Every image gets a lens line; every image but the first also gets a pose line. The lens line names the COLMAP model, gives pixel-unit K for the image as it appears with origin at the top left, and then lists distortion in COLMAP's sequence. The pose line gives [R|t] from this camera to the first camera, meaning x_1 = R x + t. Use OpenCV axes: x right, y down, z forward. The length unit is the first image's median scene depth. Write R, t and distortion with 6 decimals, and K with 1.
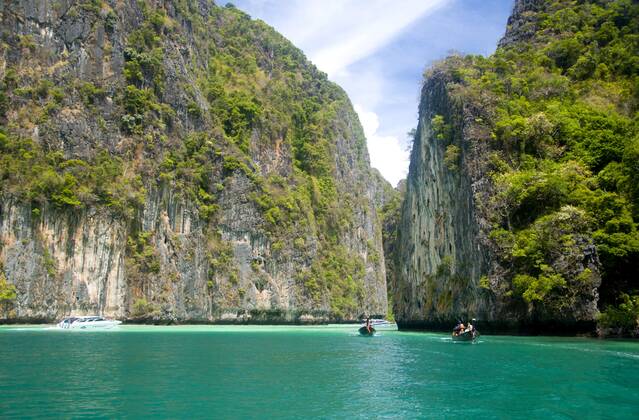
lens RADIAL K [[670.9, 0, 319.5], [0, 670.9, 210.0], [0, 0, 1]] dist [-0.018811, 0.167635]
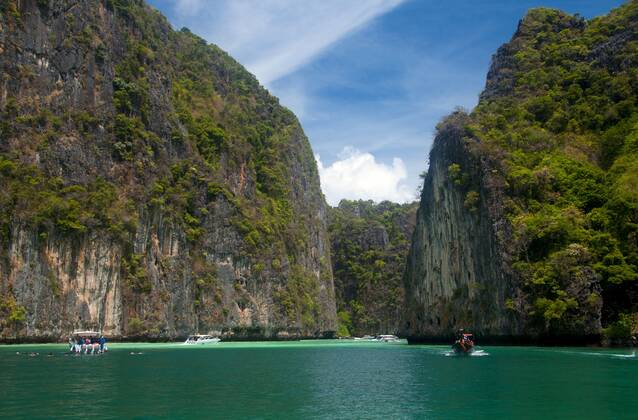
lens RADIAL K [[669.8, 0, 319.0], [0, 669.8, 210.0], [0, 0, 1]] dist [-0.018811, 0.167635]
pose [[0.993515, 0.009910, 0.113267, -0.102612], [-0.007259, 0.999690, -0.023795, -0.014522], [-0.113467, 0.022819, 0.993280, -0.083963]]
